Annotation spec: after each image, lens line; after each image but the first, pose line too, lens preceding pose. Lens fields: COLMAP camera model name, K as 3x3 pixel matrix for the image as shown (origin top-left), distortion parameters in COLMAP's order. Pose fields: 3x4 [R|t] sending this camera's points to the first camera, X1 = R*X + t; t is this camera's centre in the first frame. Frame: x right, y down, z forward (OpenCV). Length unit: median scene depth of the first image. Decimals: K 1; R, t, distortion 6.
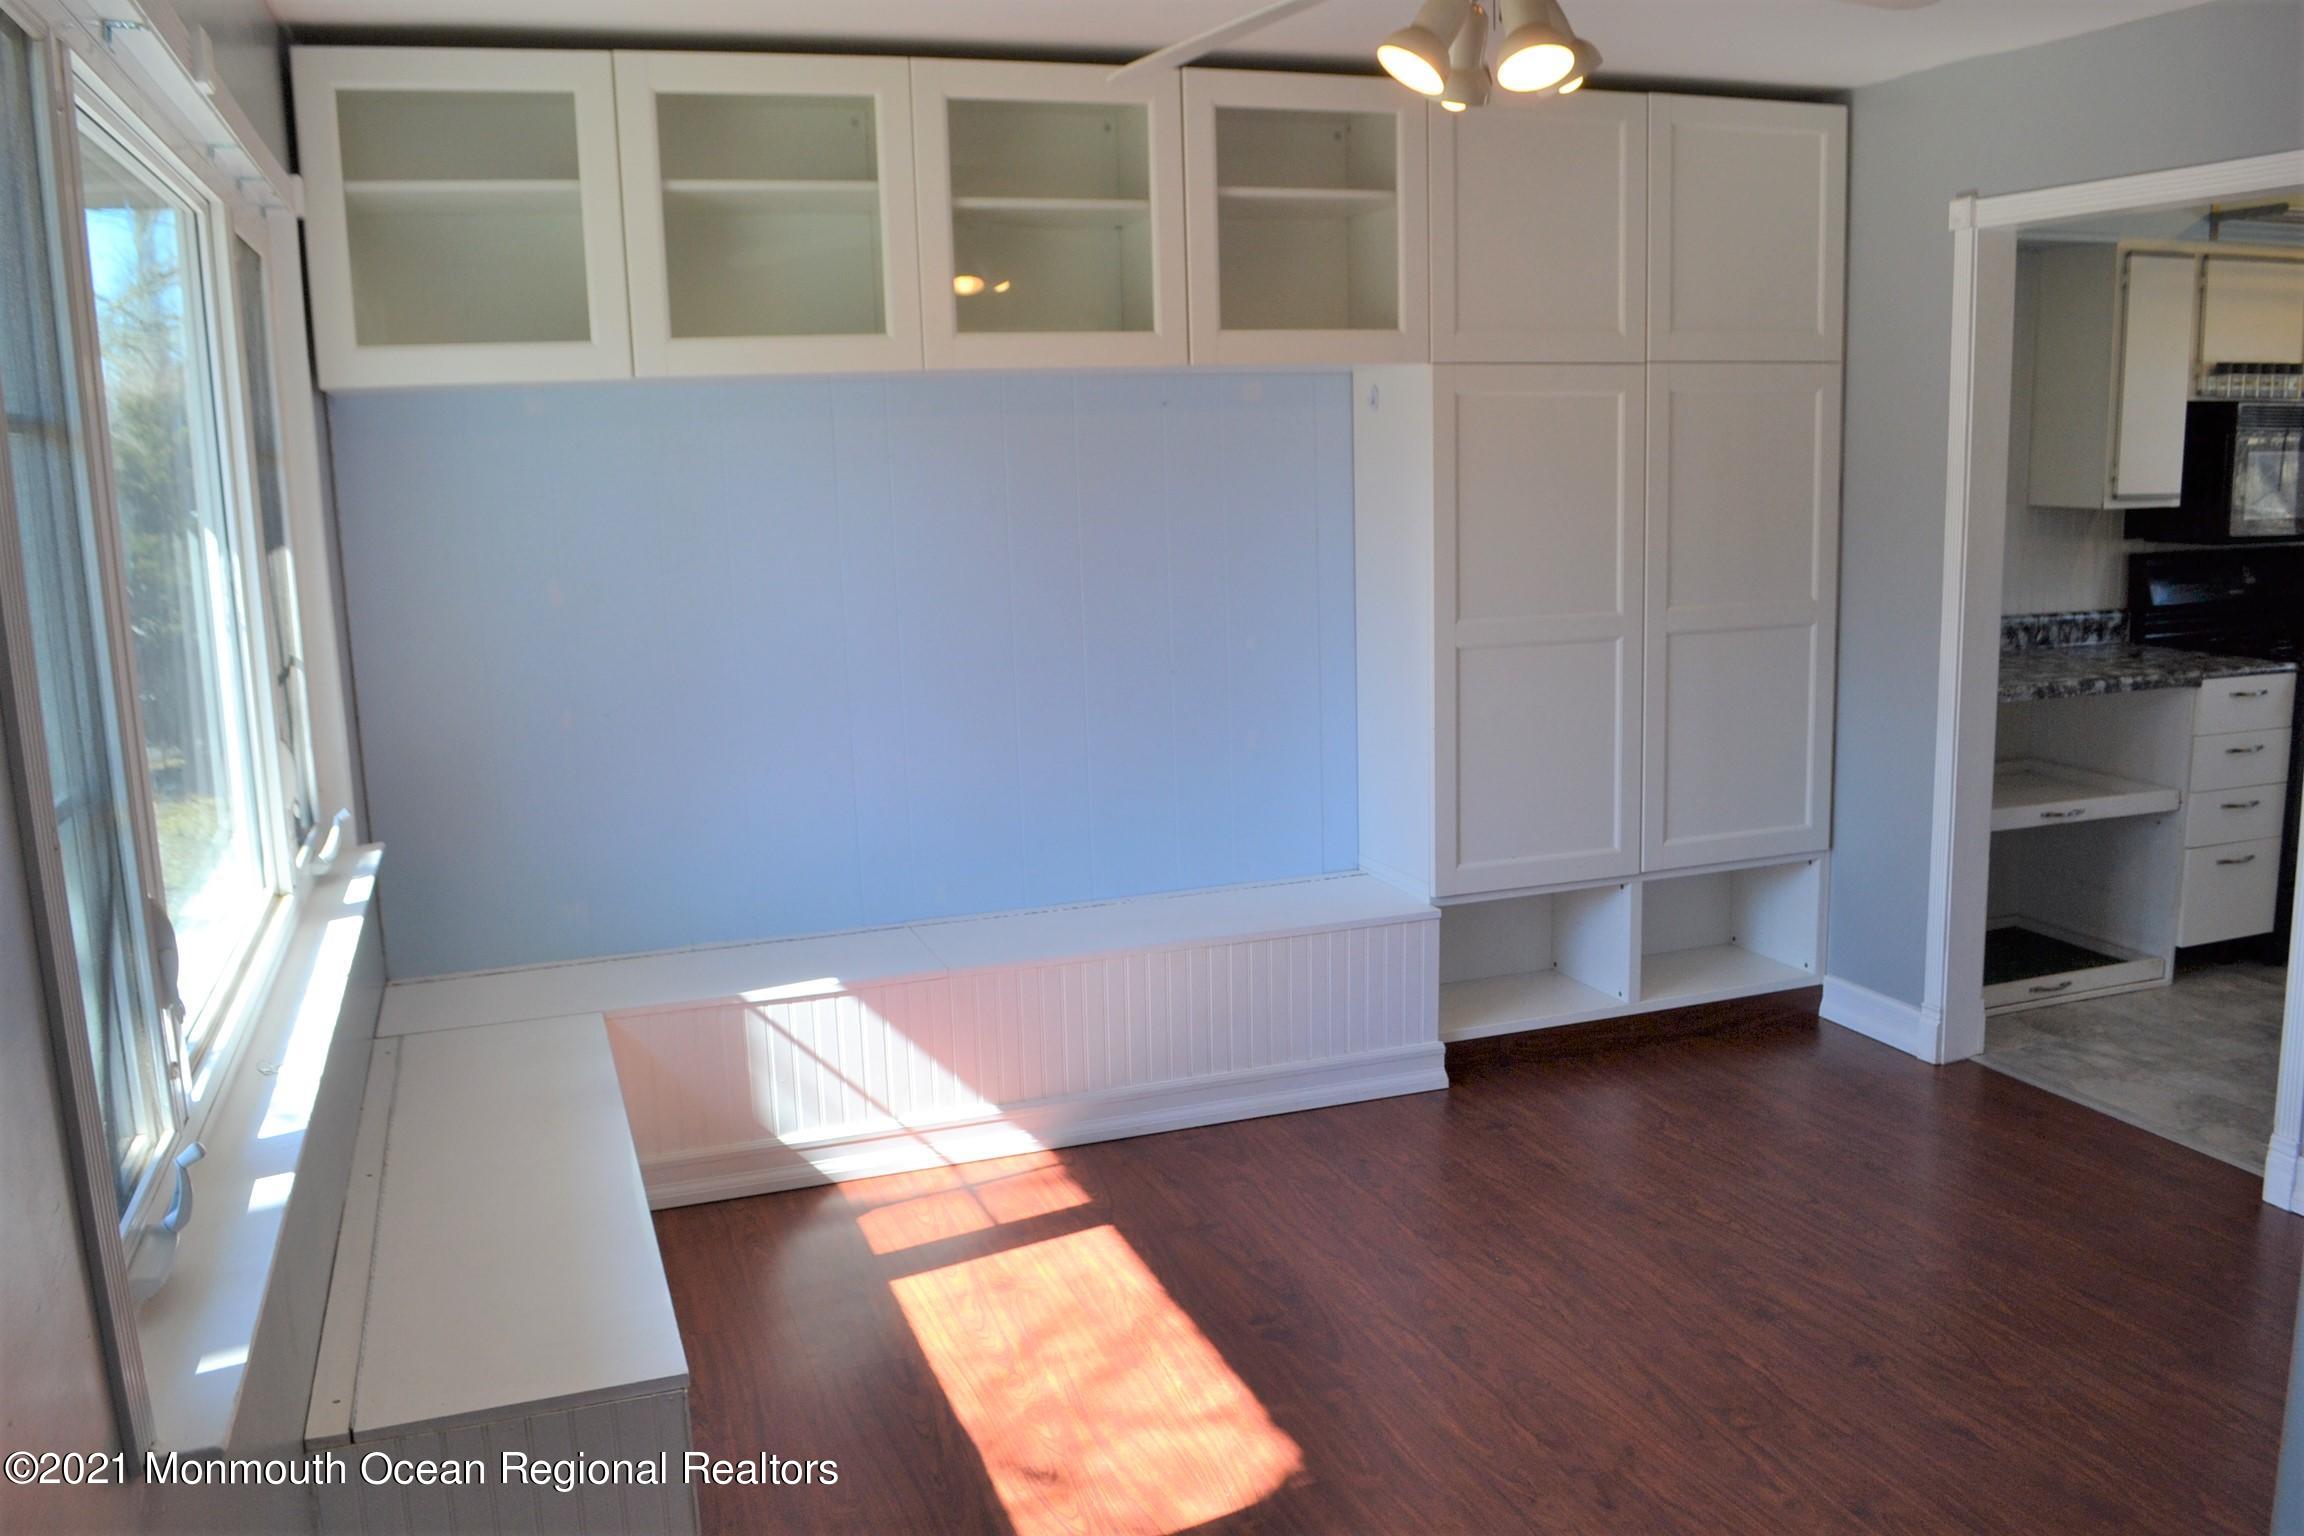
lens RADIAL K [[1801.4, 0, 1155.8], [0, 1801.4, 773.4], [0, 0, 1]] dist [-0.078306, 0.002754]
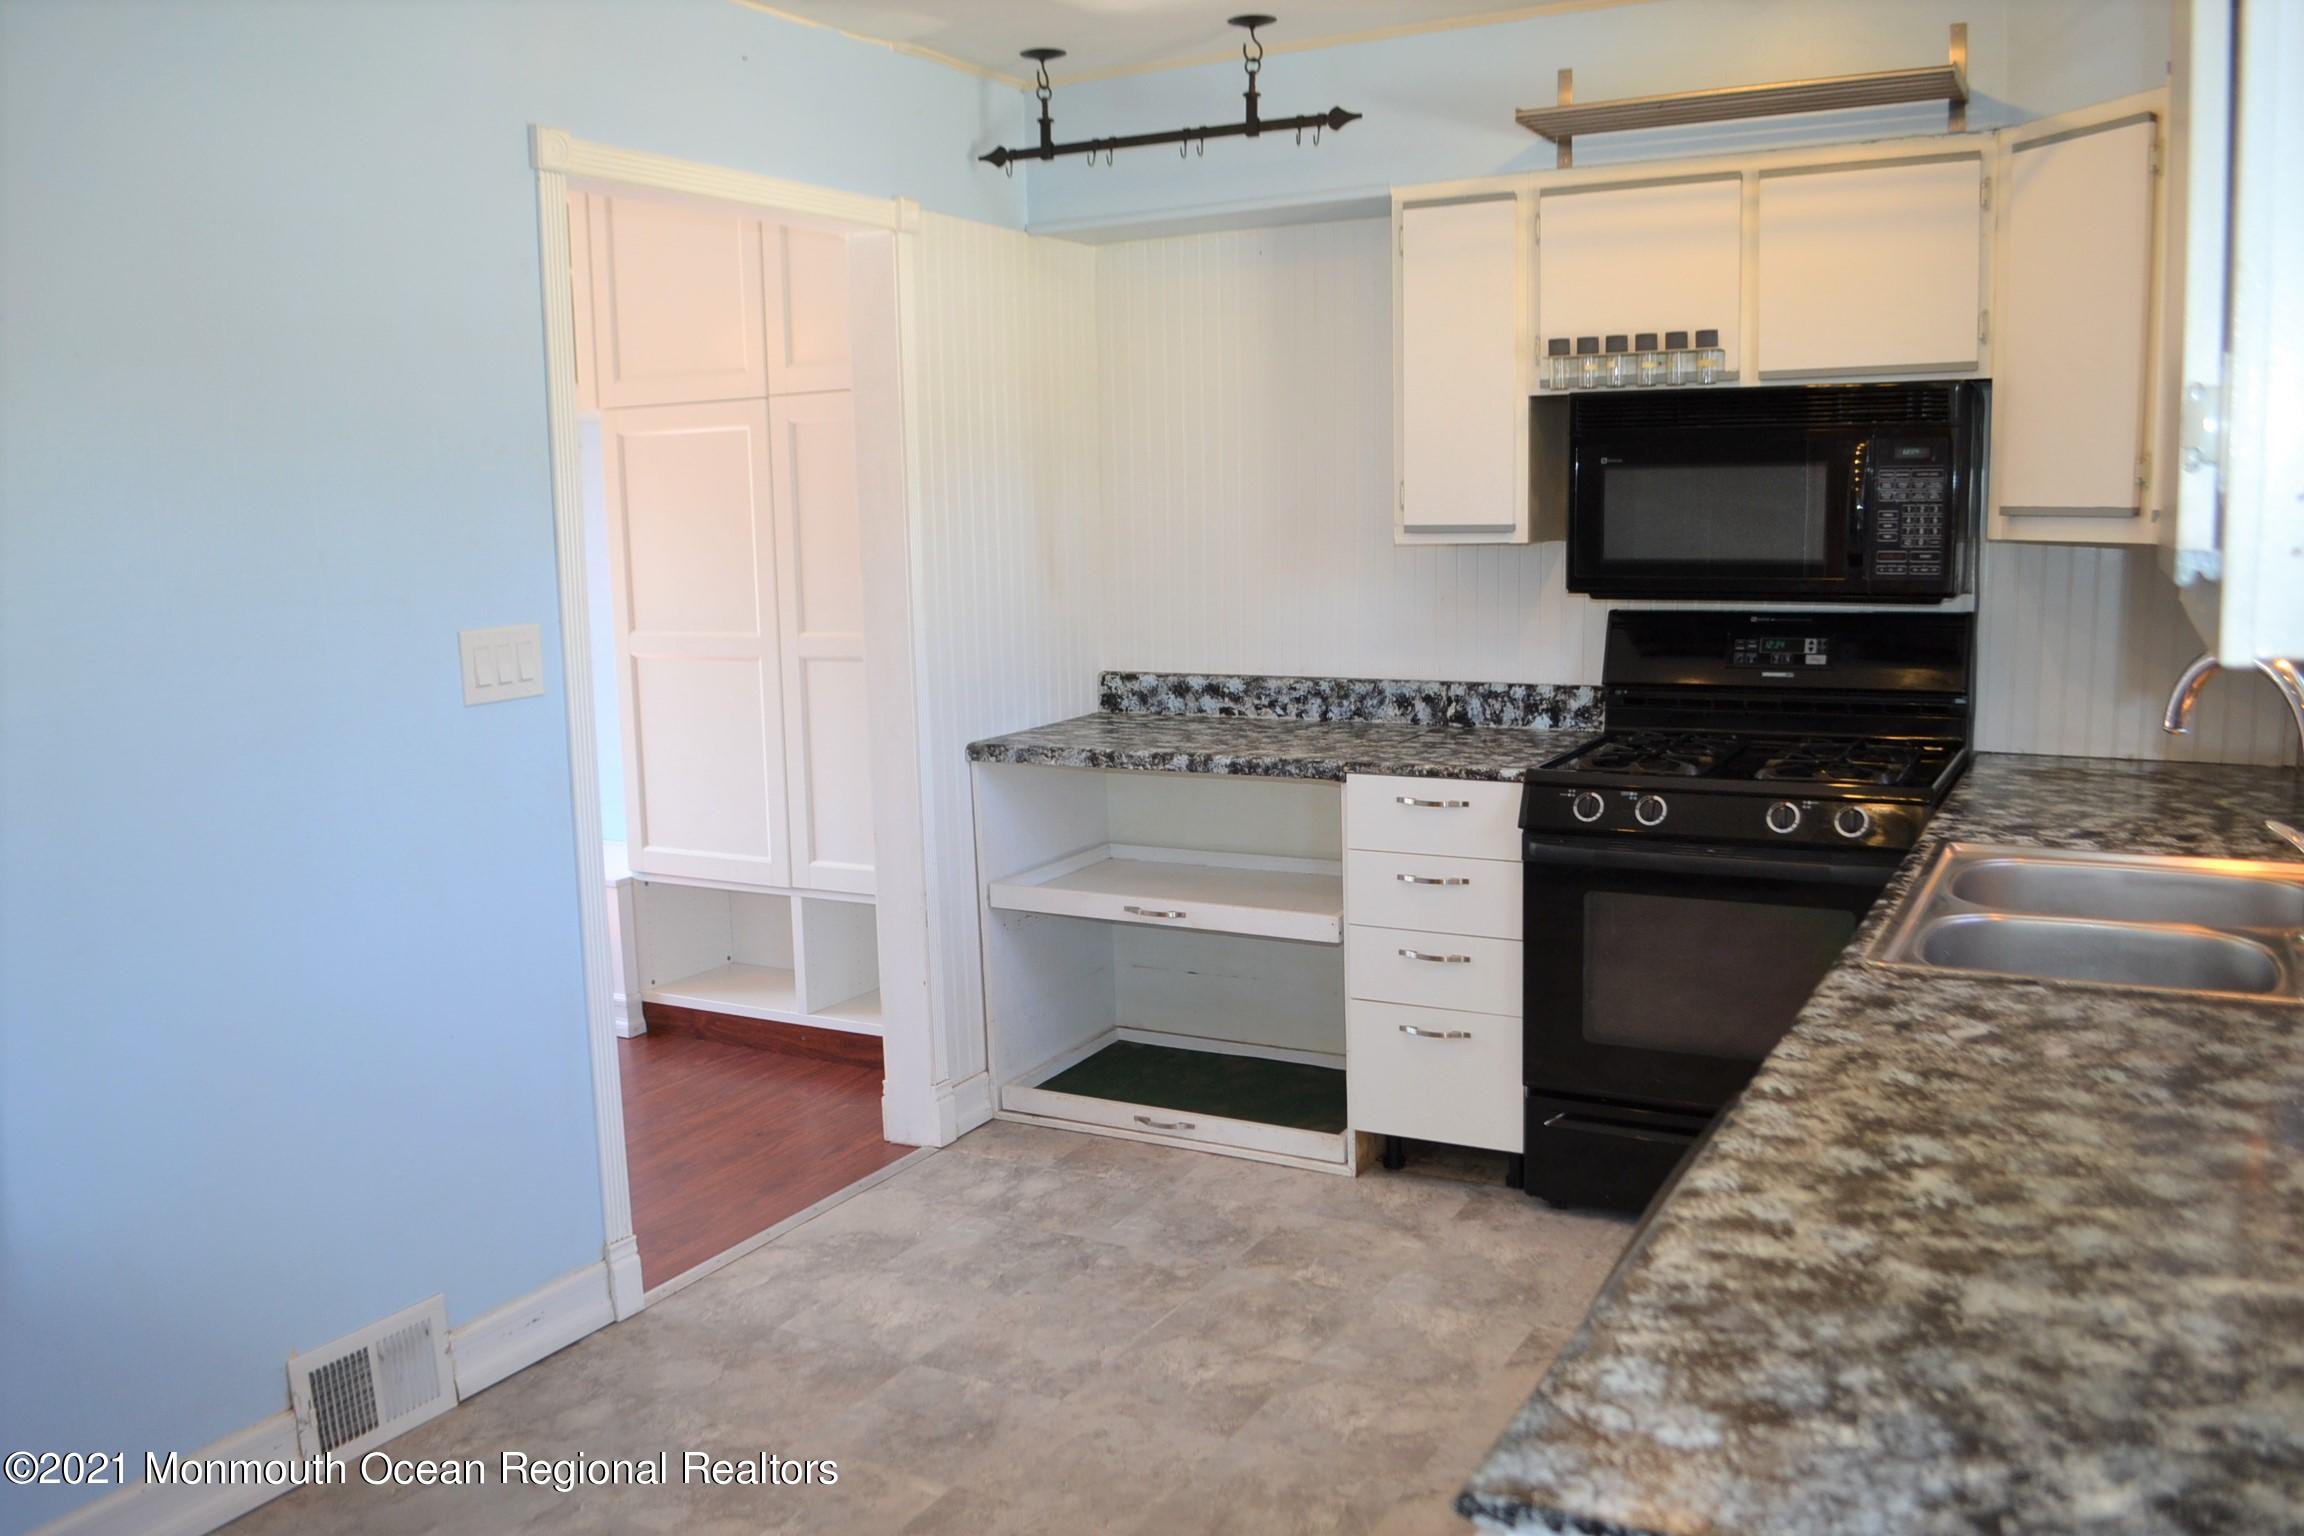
lens RADIAL K [[1801.4, 0, 1157.3], [0, 1801.4, 780.8], [0, 0, 1]] dist [-0.078306, 0.002754]
pose [[0.673895, 0.118966, -0.729186, 1.242459], [-0.122536, 0.991279, 0.048481, -0.087522], [0.728595, 0.056681, 0.682596, 0.471535]]
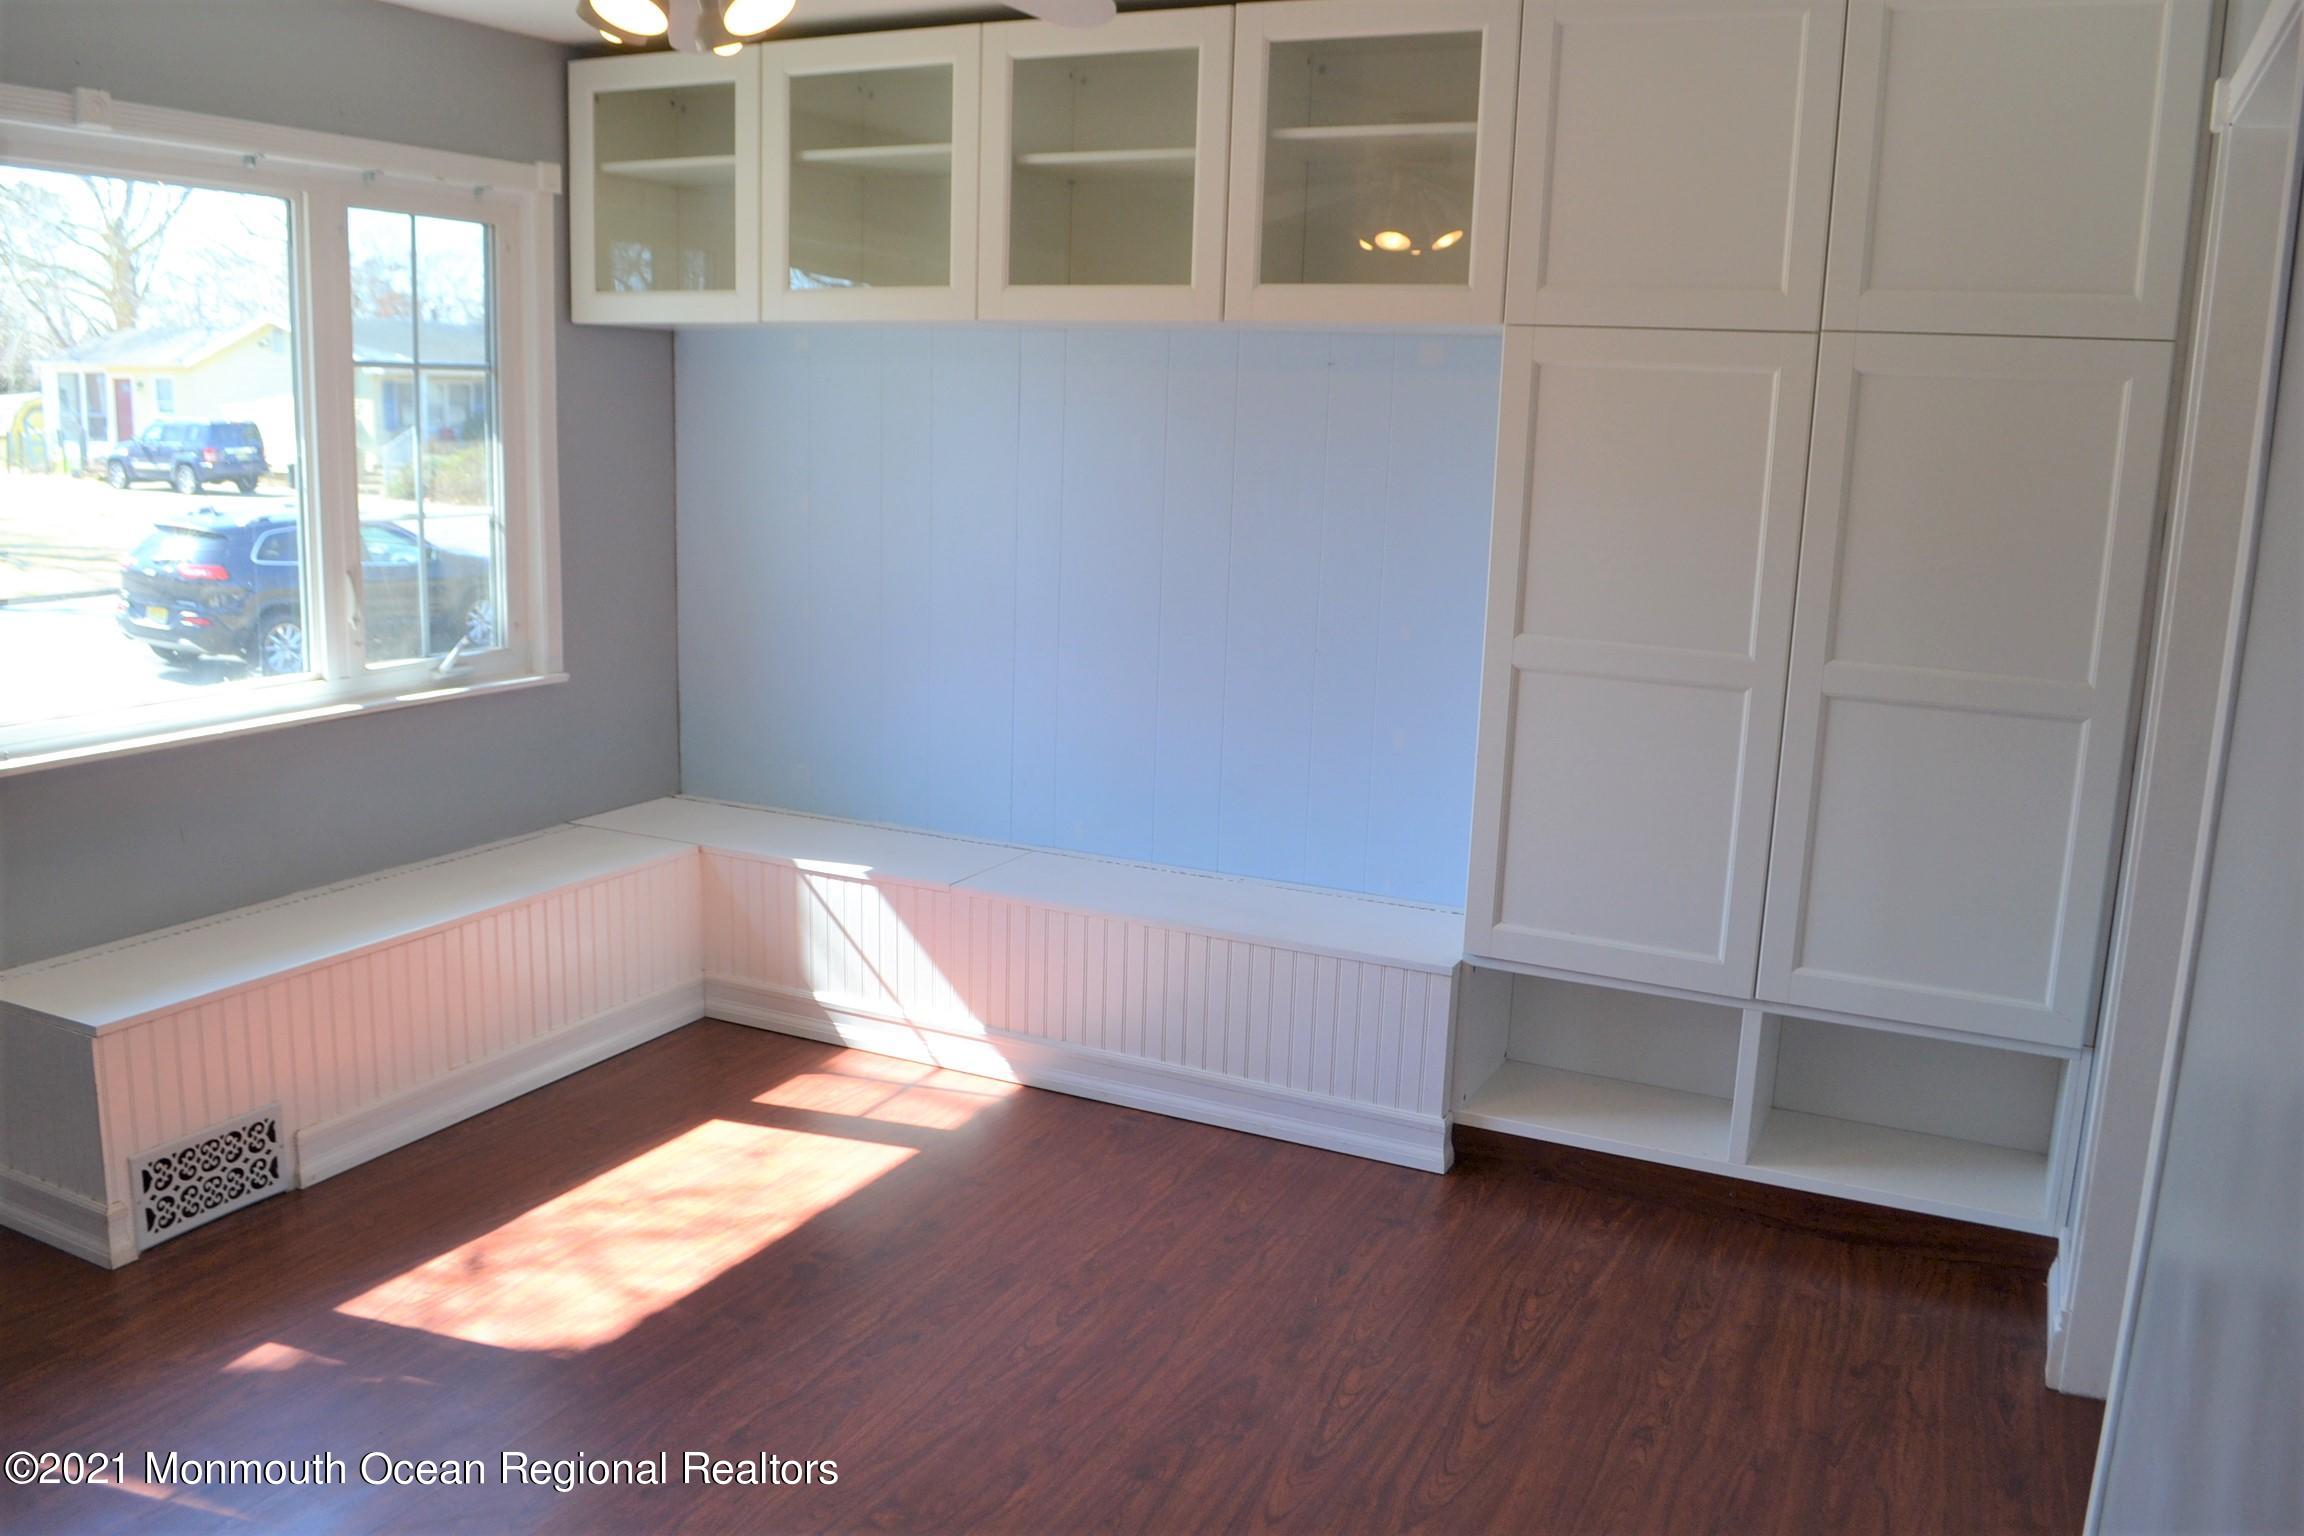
lens RADIAL K [[1801.4, 0, 1151.8], [0, 1801.4, 770.5], [0, 0, 1]] dist [-0.078306, 0.002754]
pose [[0.707484, 0.188158, -0.681221, 0.630010], [-0.174001, 0.980611, 0.090142, -0.068861], [0.684974, 0.054759, 0.726507, 0.281008]]
